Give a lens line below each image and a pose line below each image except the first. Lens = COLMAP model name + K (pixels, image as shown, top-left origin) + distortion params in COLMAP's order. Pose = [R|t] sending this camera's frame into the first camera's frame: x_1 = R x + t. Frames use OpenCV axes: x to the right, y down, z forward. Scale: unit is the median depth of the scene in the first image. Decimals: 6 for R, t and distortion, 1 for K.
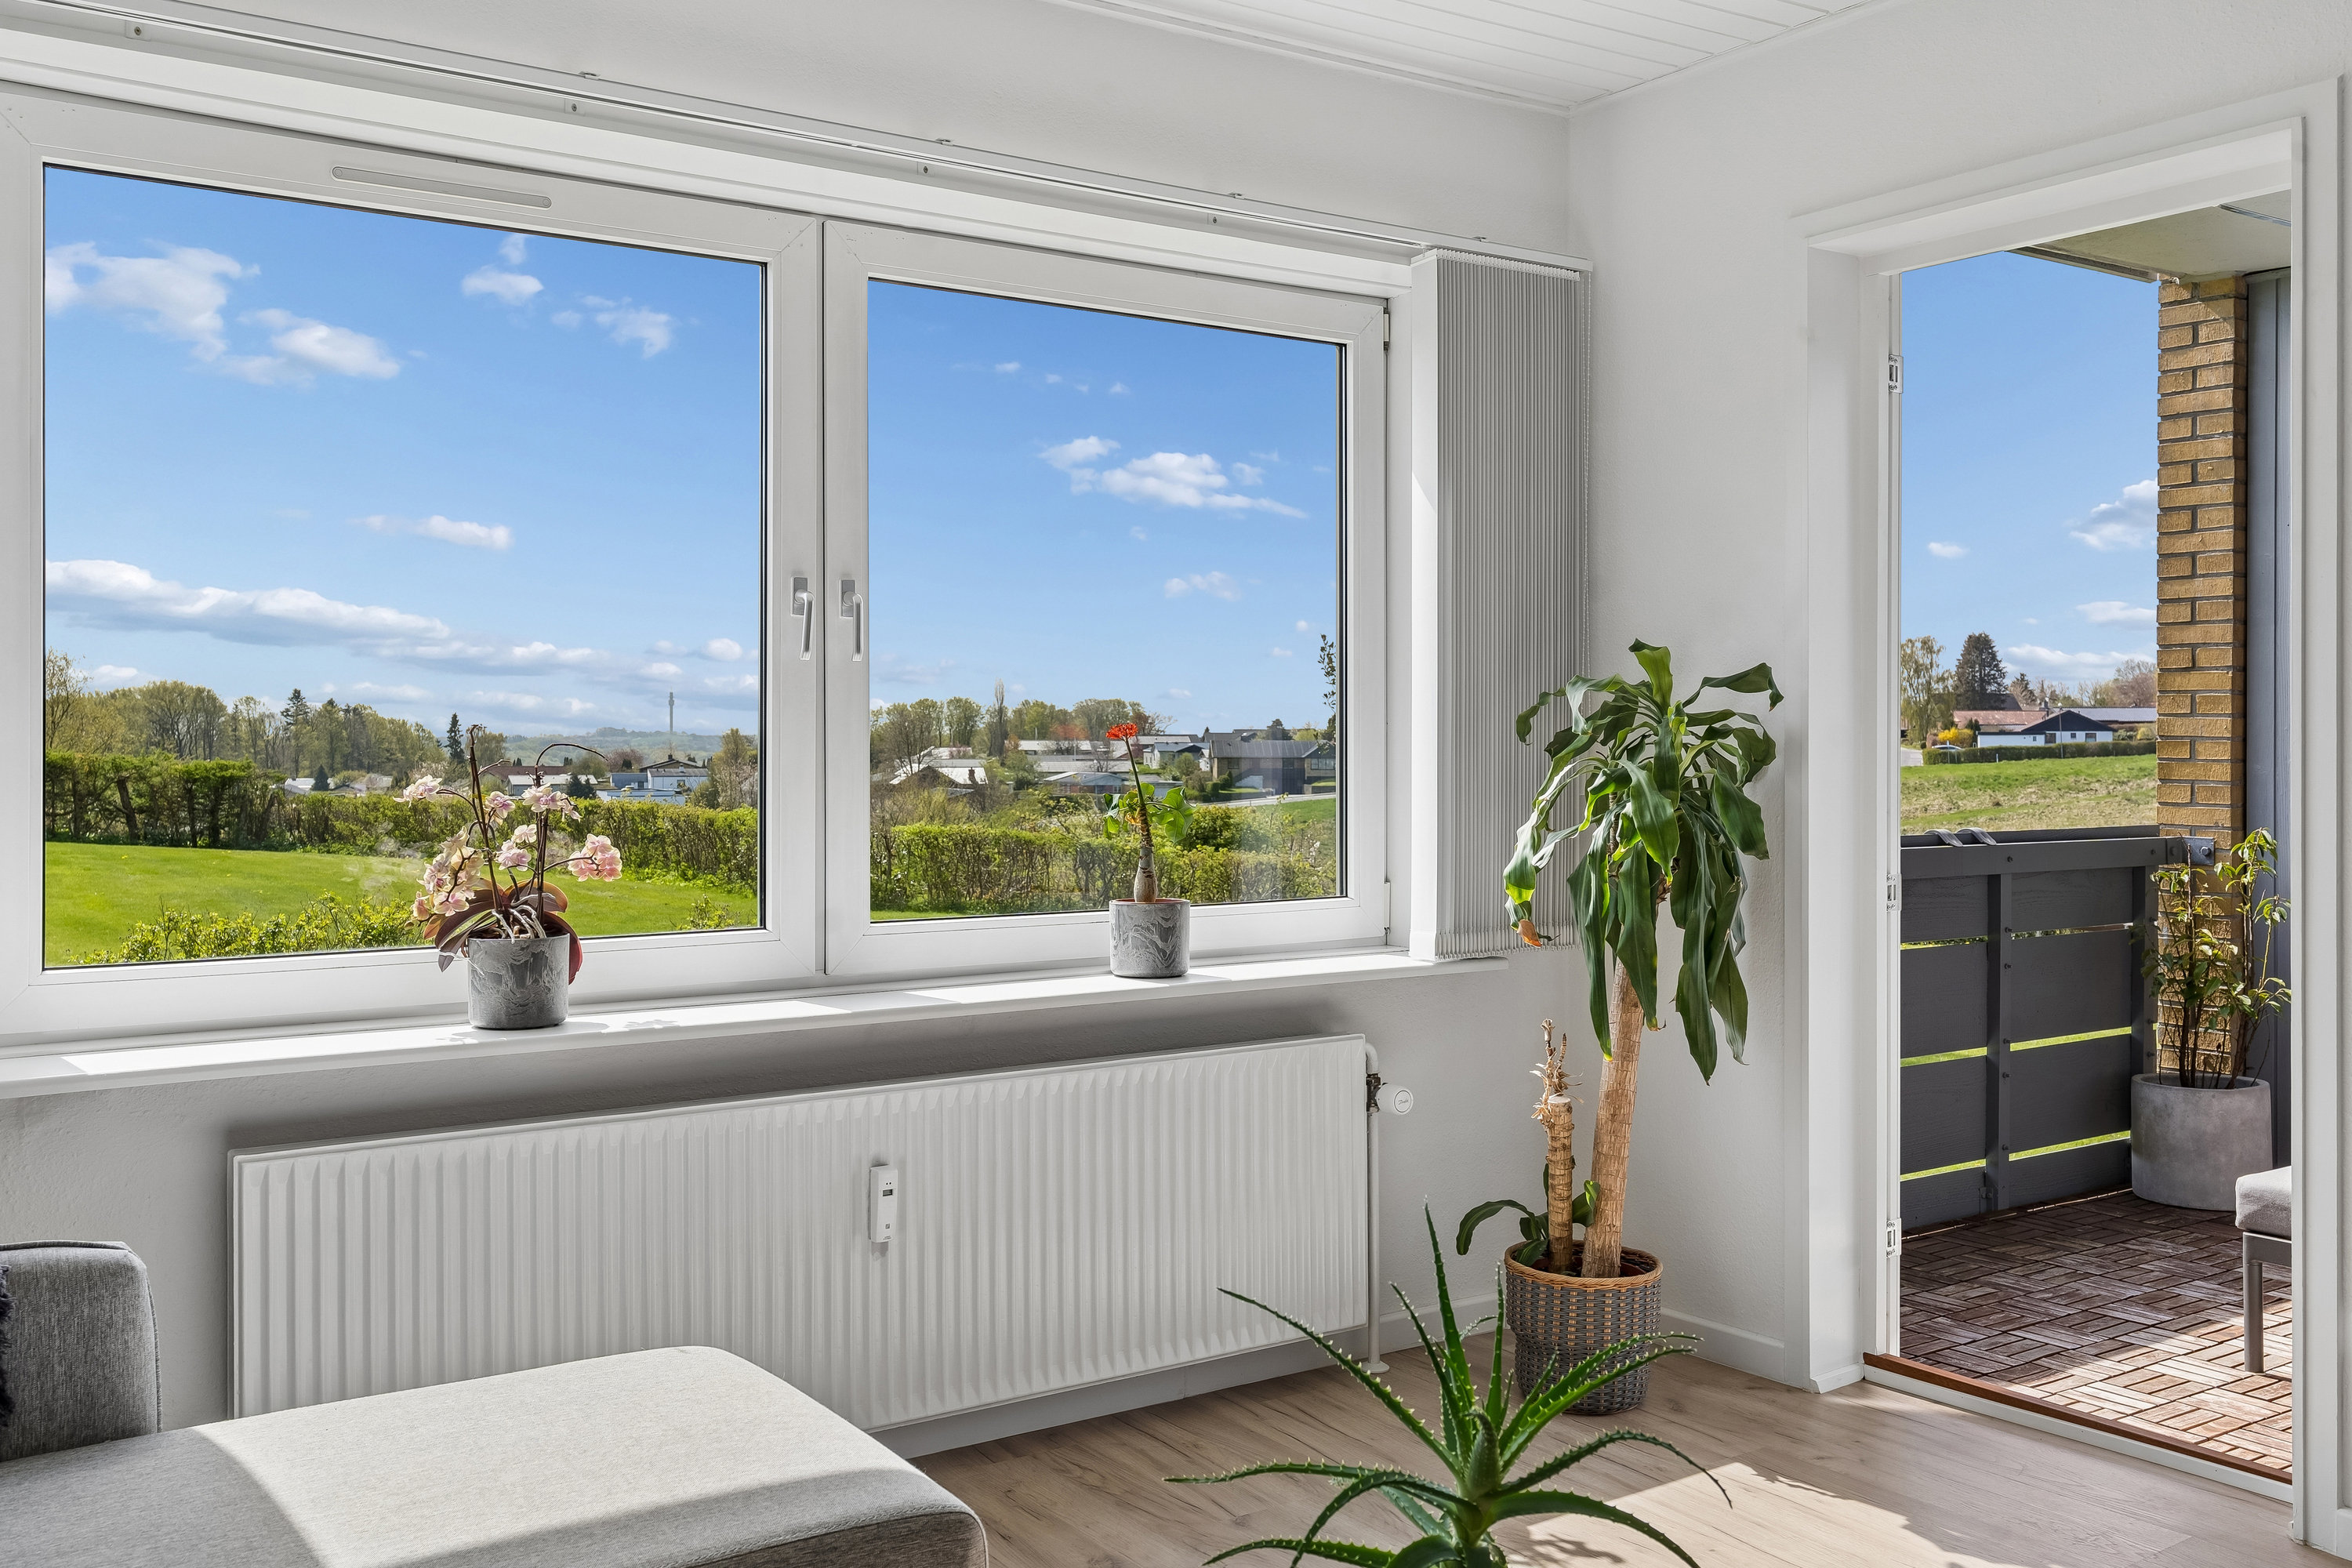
lens RADIAL K [[2055.6, 0, 1171.6], [0, 2055.6, 753.2], [0, 0, 1]] dist [-0.000695, 0.003432]
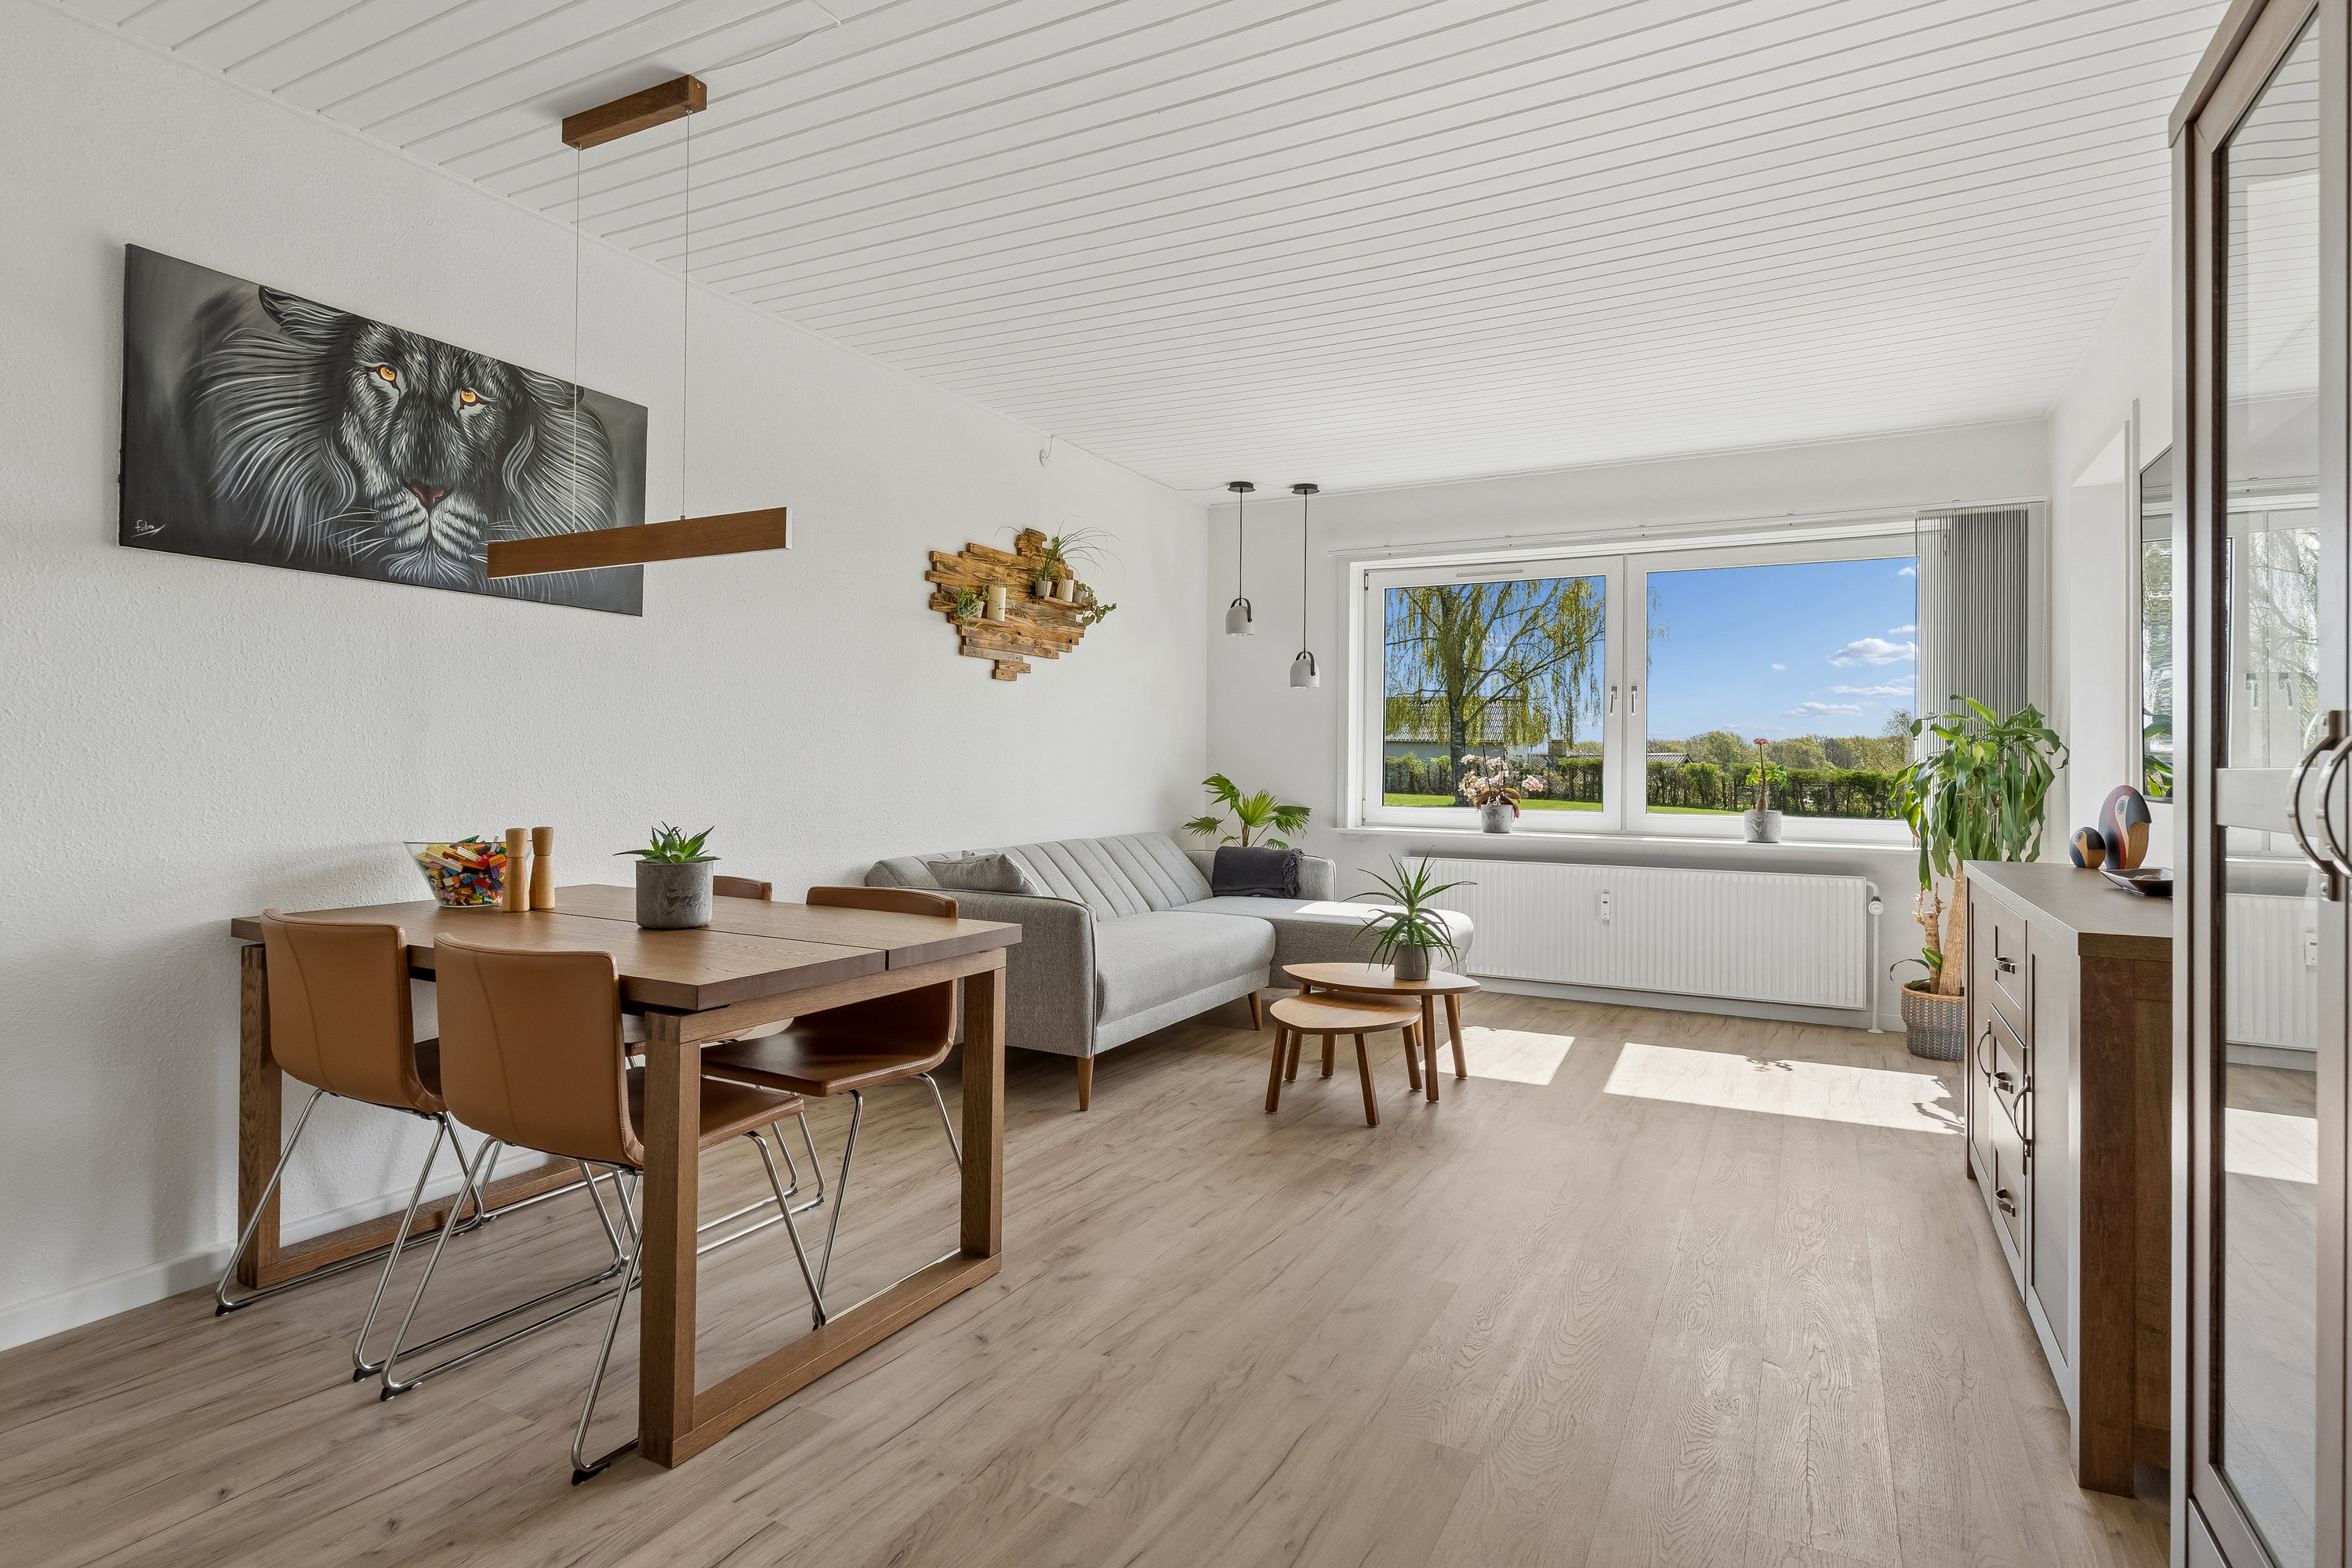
lens RADIAL K [[1225.0, 0, 1173.3], [0, 1225.0, 751.4], [0, 0, 1]] dist [-0.002272, -0.000333]
pose [[0.470833, -0.003952, -0.882214, 0.934487], [-0.015374, 0.999801, -0.012683, 0.031043], [0.882089, 0.019535, 0.470678, -0.286898]]
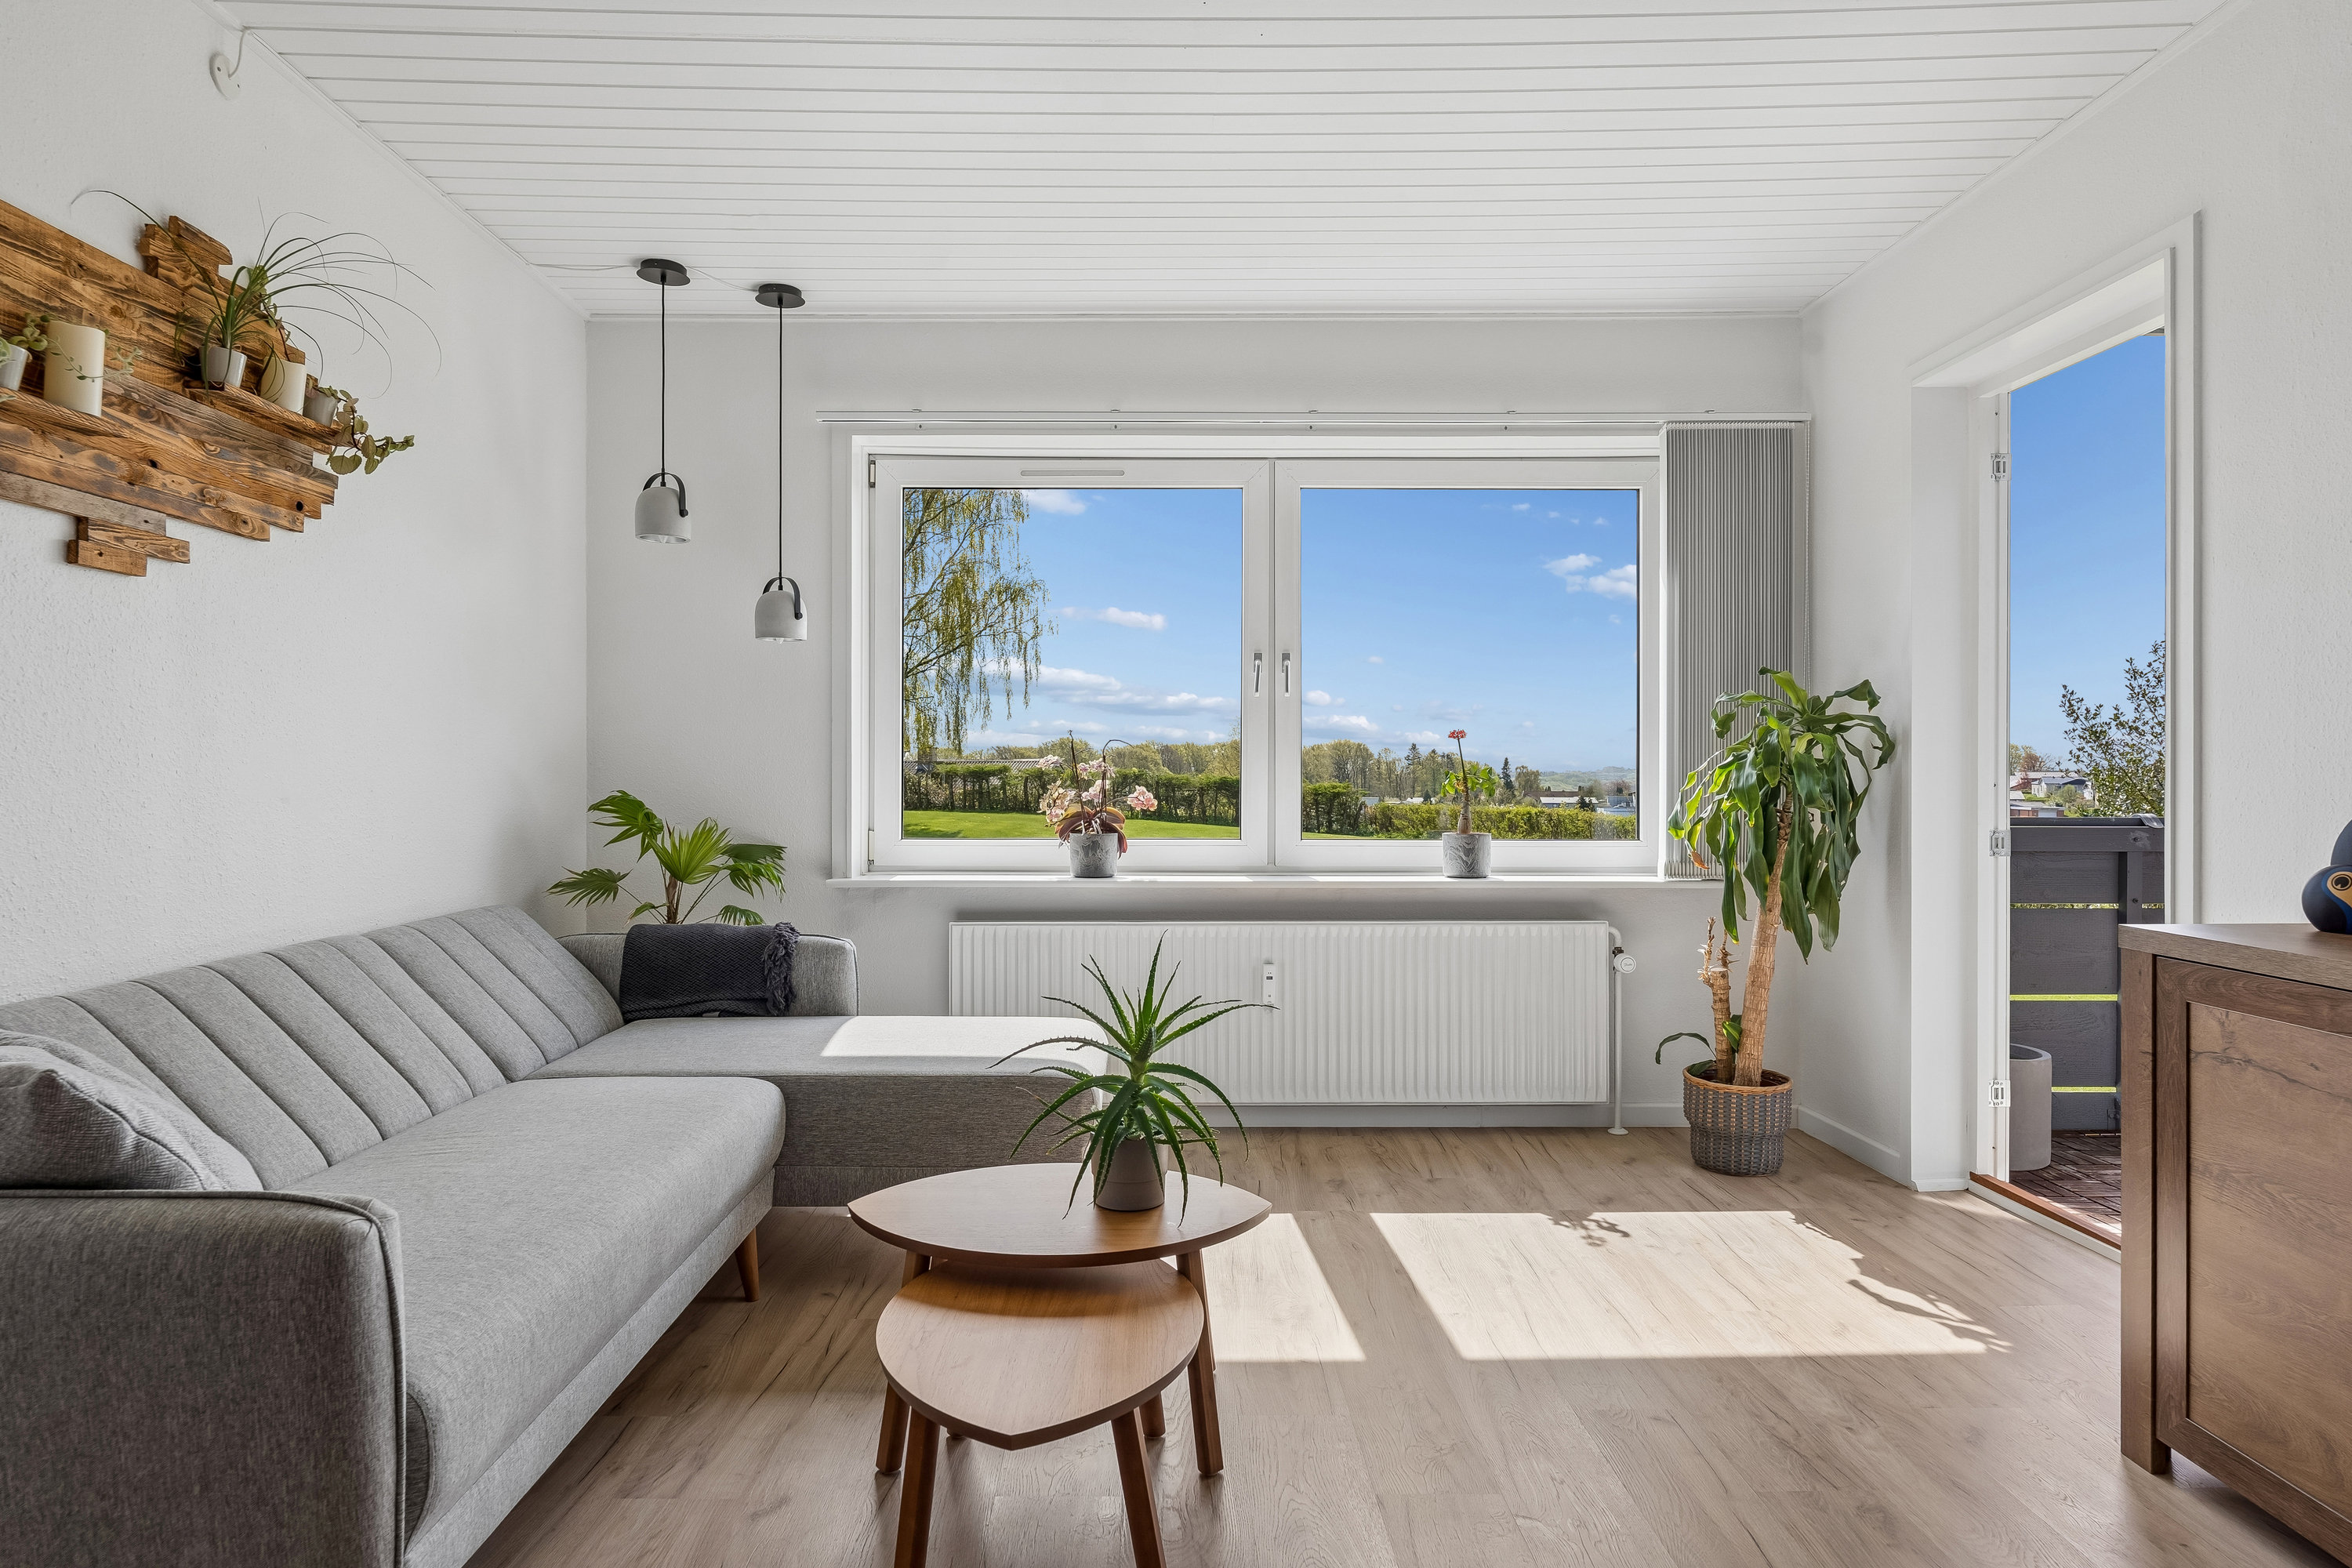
lens RADIAL K [[1335.0, 0, 1169.4], [0, 1335.0, 774.5], [0, 0, 1]] dist [-0.001207, -0.000132]
pose [[0.832759, 0.000562, -0.553635, 0.400188], [-0.004237, 0.999977, -0.005358, 0.030549], [0.553619, 0.006808, 0.832742, -0.058082]]
